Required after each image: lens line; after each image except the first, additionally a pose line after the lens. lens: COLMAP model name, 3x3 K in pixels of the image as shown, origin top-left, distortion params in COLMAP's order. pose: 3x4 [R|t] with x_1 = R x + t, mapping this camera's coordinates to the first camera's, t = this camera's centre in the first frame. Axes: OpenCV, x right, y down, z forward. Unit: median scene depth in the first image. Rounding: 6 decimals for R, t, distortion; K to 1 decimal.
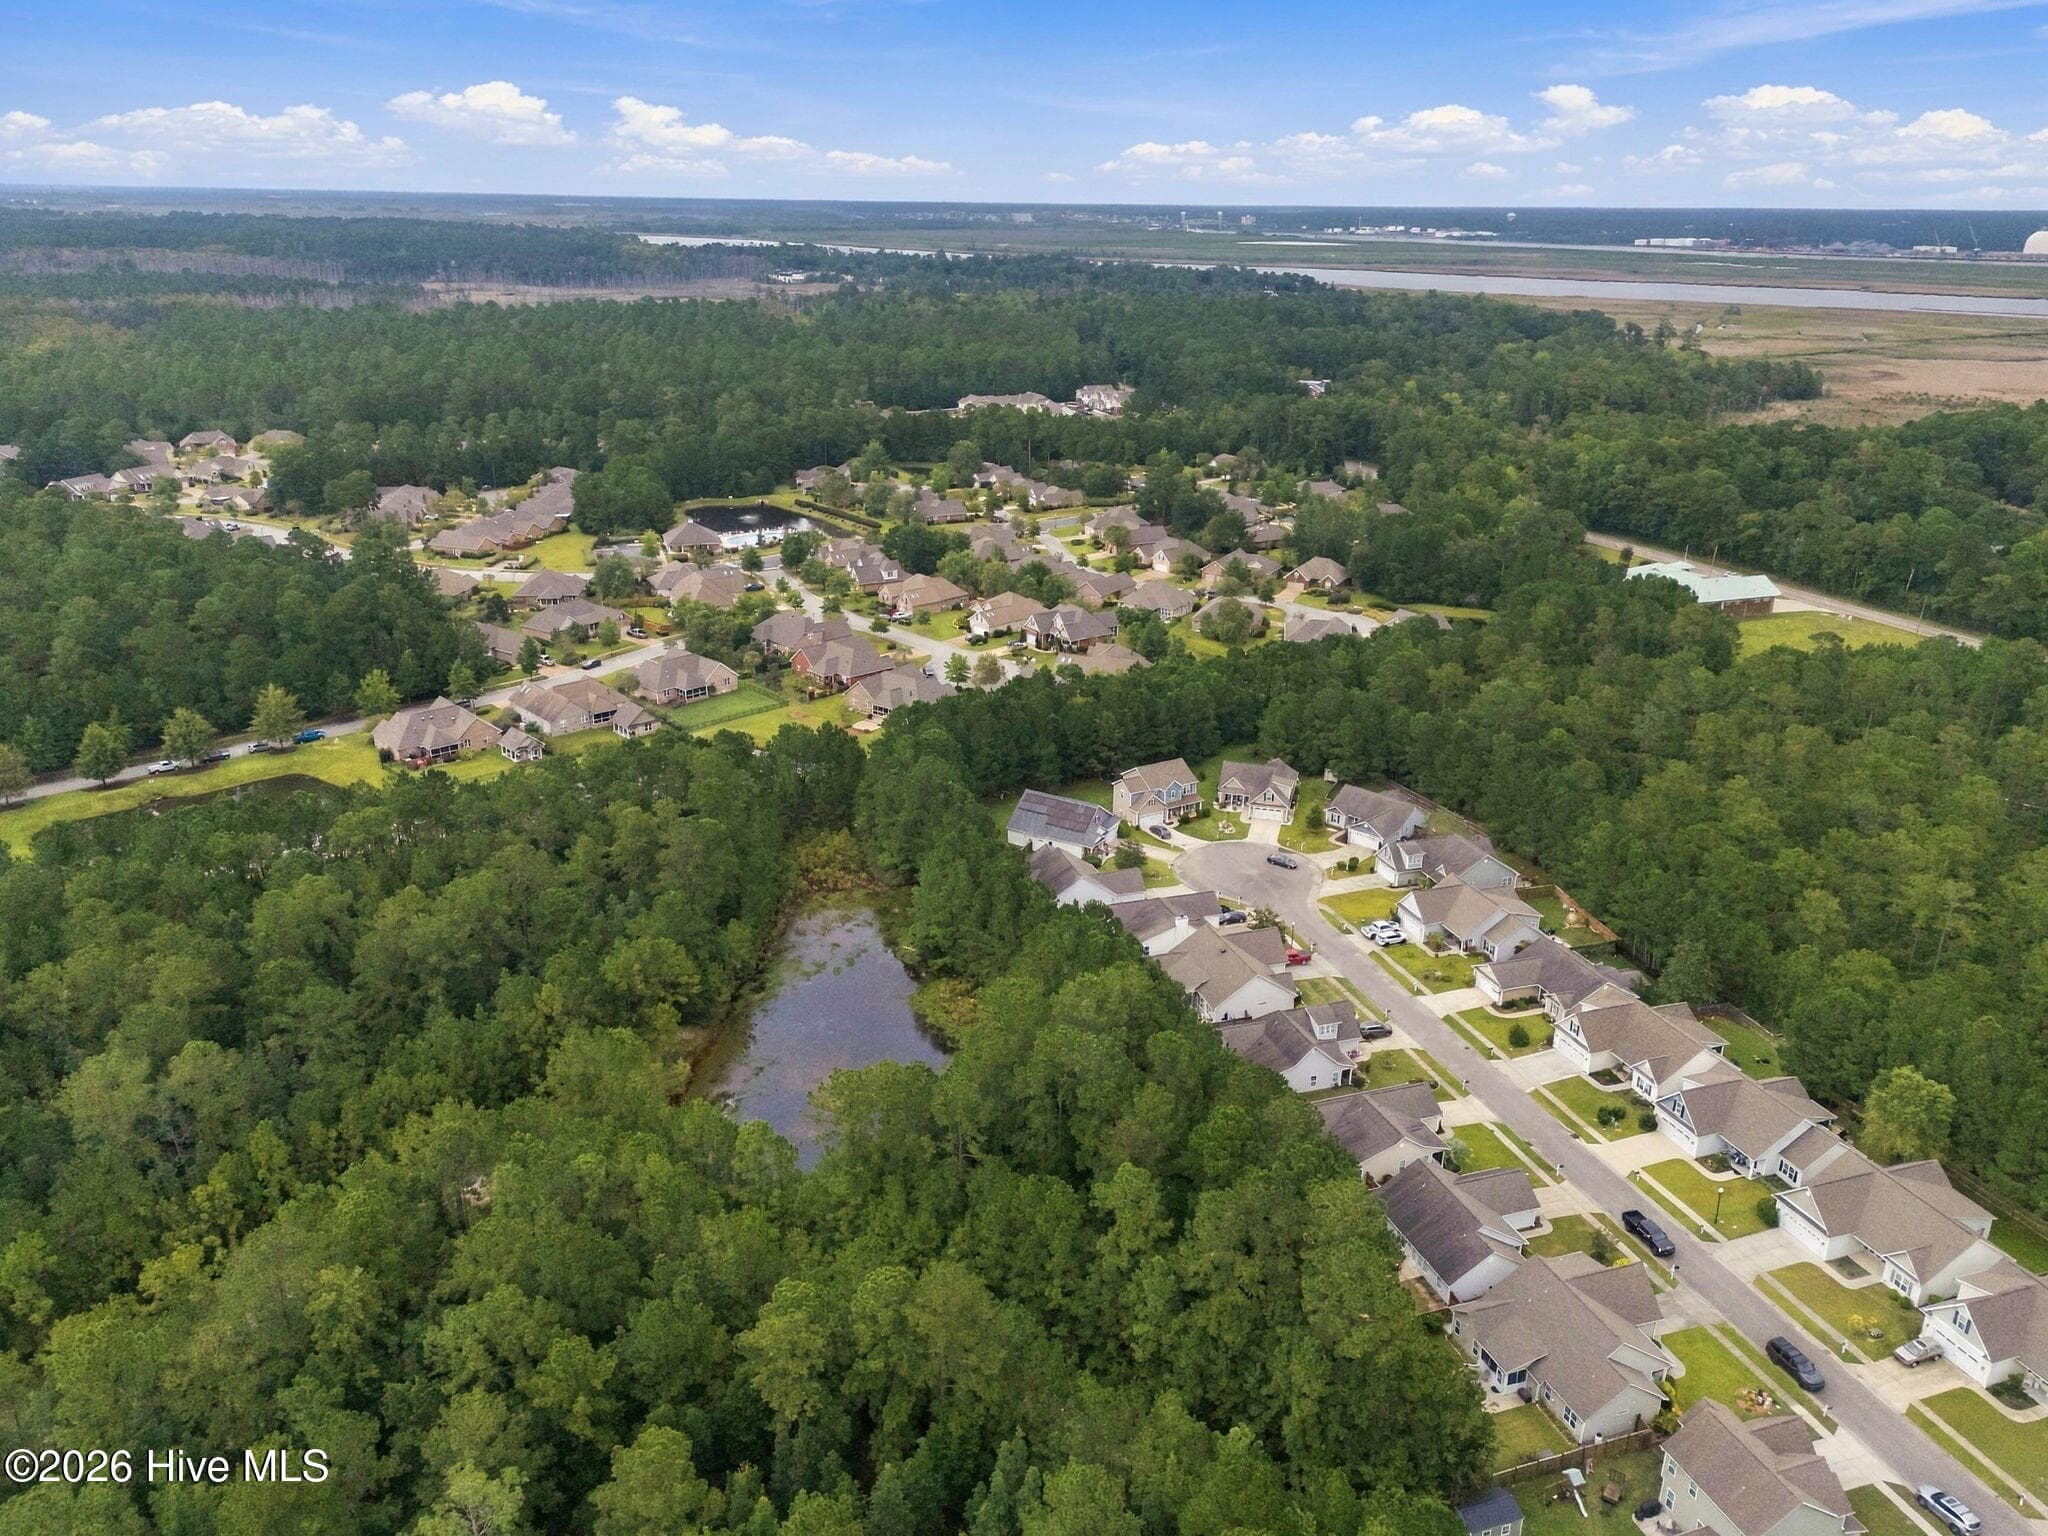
lens RADIAL K [[1489.1, 0, 1034.5], [0, 1489.1, 764.3], [0, 0, 1]] dist [0.070798, -0.056496]
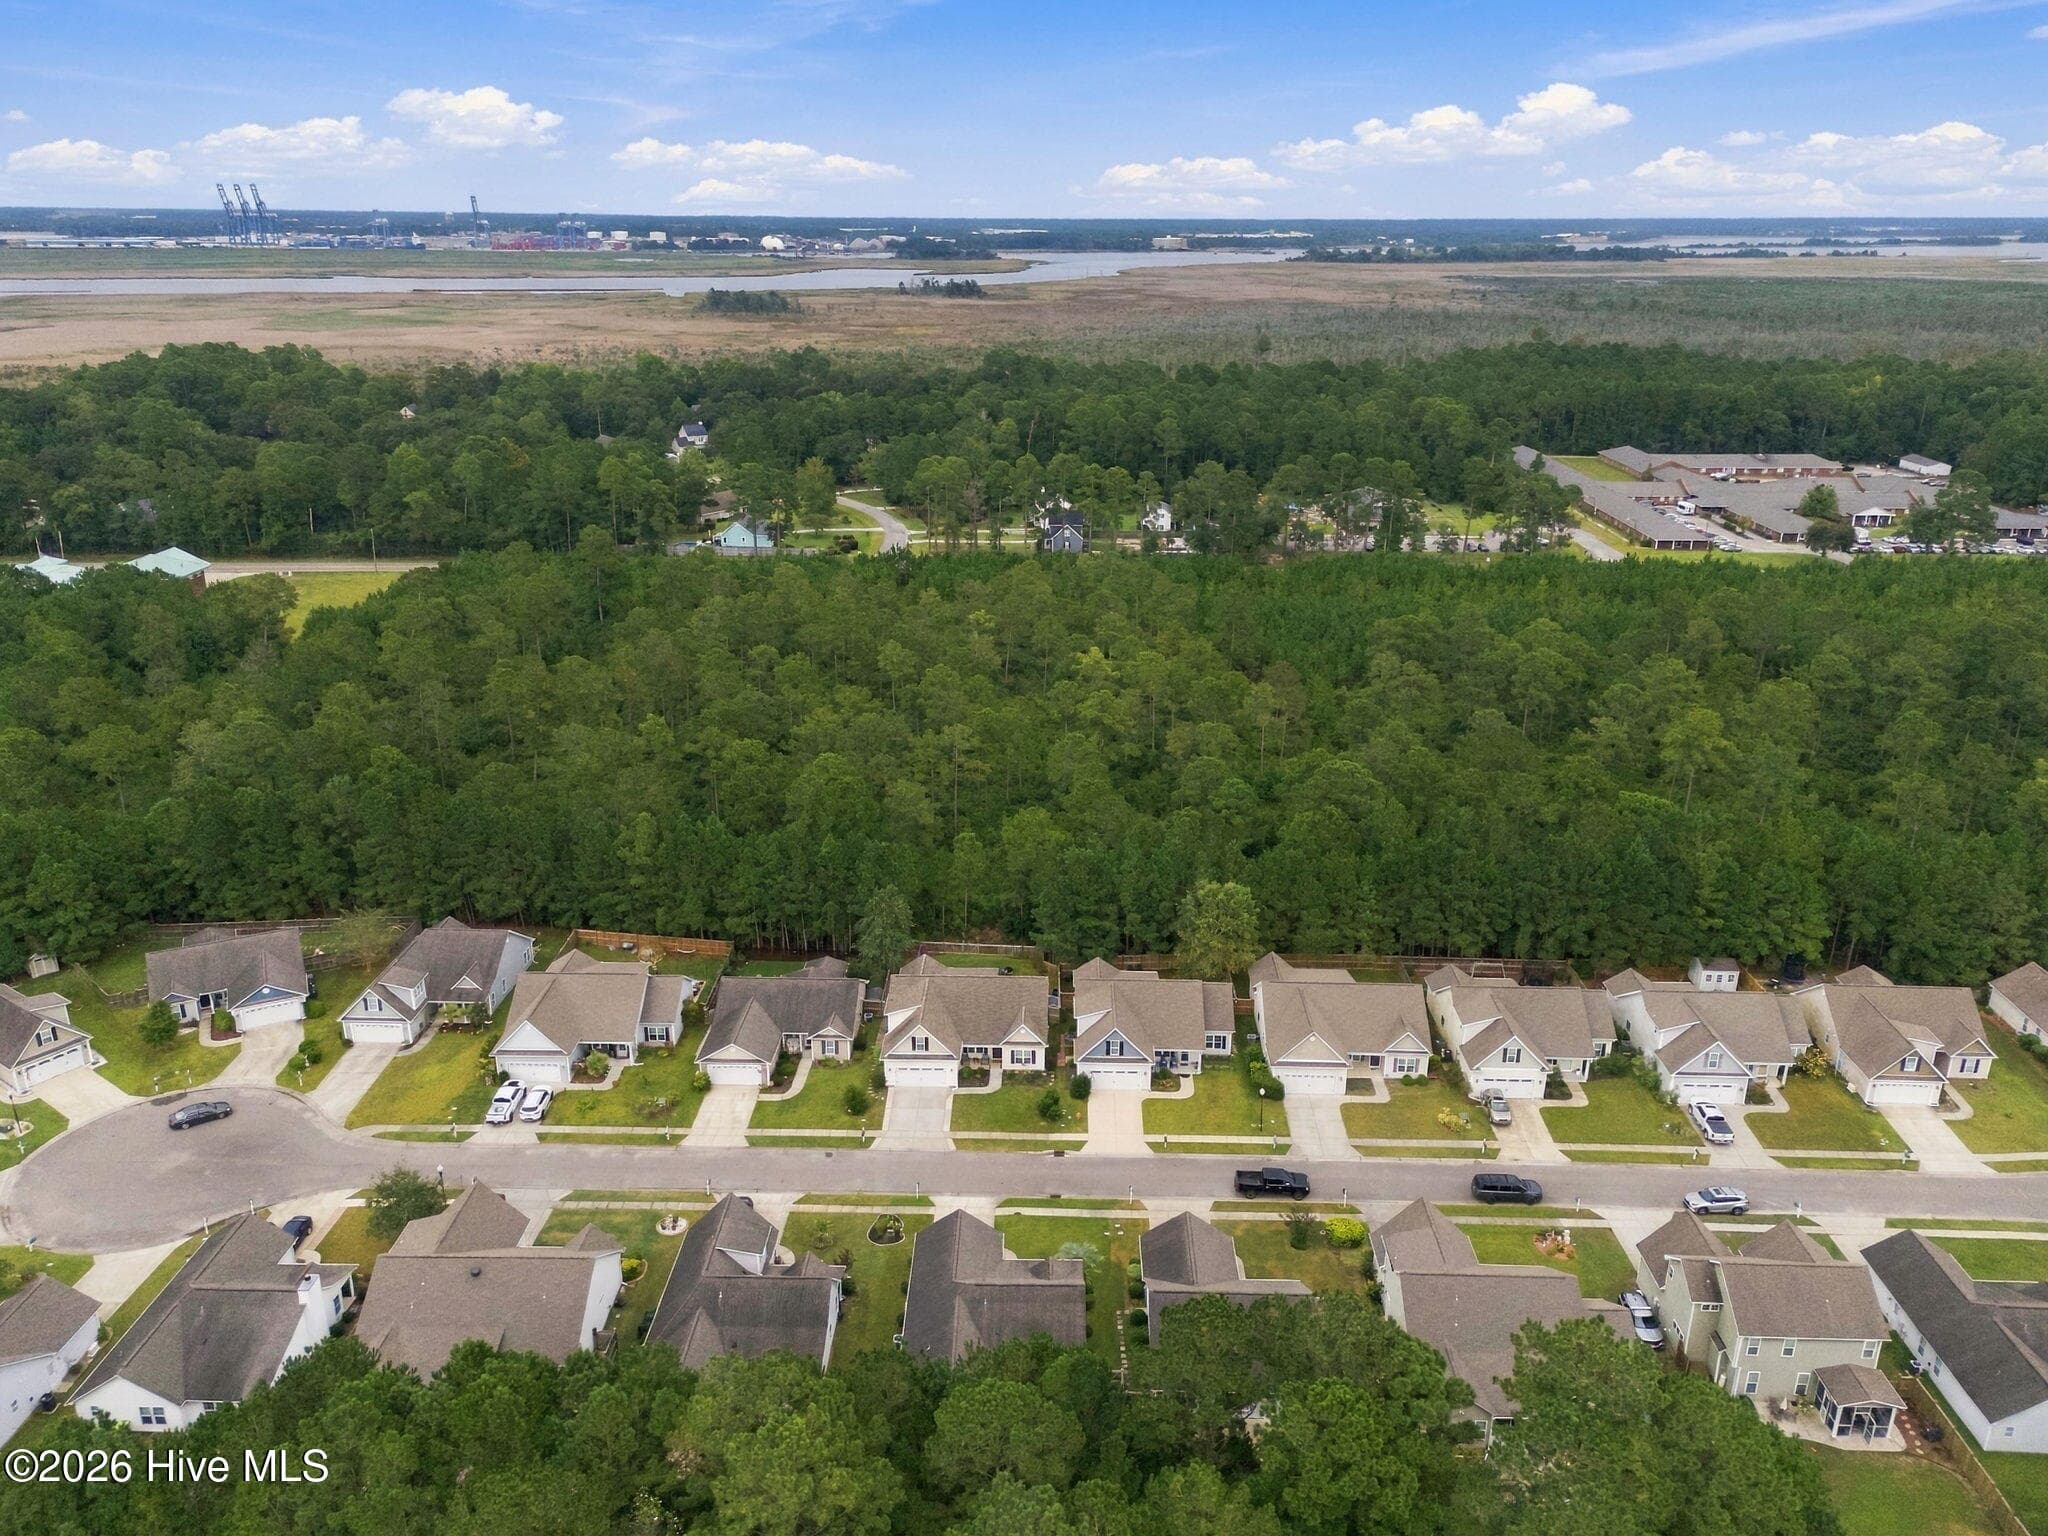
lens RADIAL K [[1489.1, 0, 1034.5], [0, 1489.1, 764.3], [0, 0, 1]] dist [0.070798, -0.056496]
pose [[0.344846, -0.332732, 0.877708, -0.206581], [0.329068, 0.918576, 0.218936, -0.087688], [-0.879088, 0.213326, 0.426259, 0.551829]]
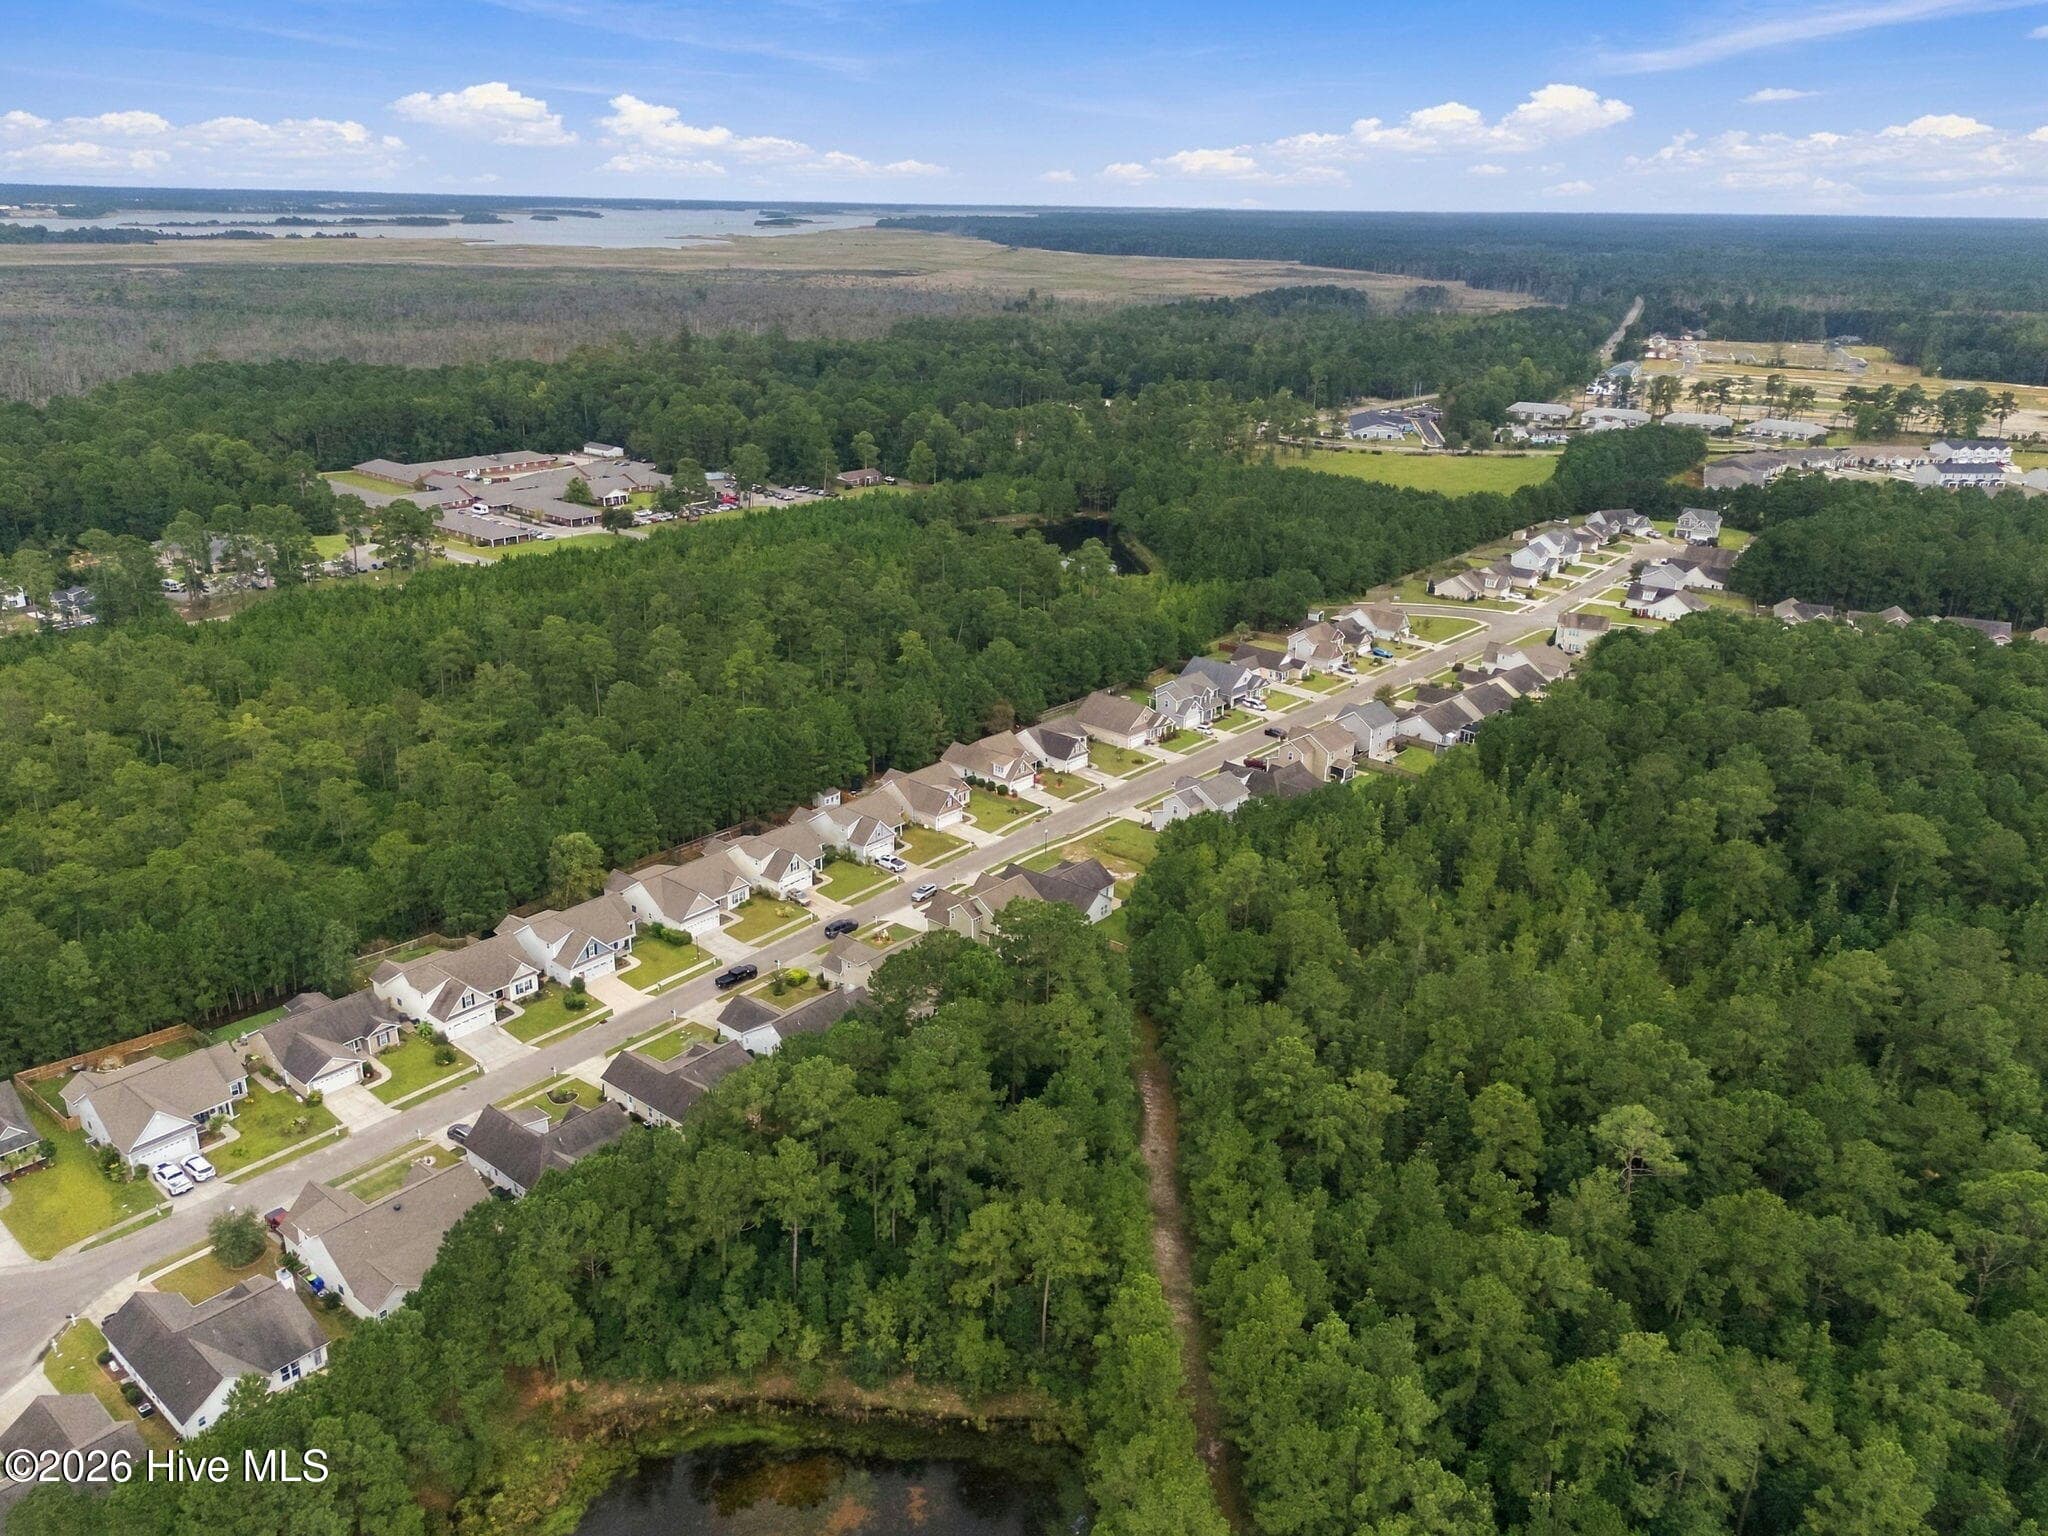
lens RADIAL K [[1489.1, 0, 1034.5], [0, 1489.1, 764.3], [0, 0, 1]] dist [0.070798, -0.056496]
pose [[-0.523627, -0.318728, 0.790080, -0.538664], [0.276621, 0.813529, 0.511519, -0.334556], [-0.805789, 0.486398, -0.337819, 0.874520]]
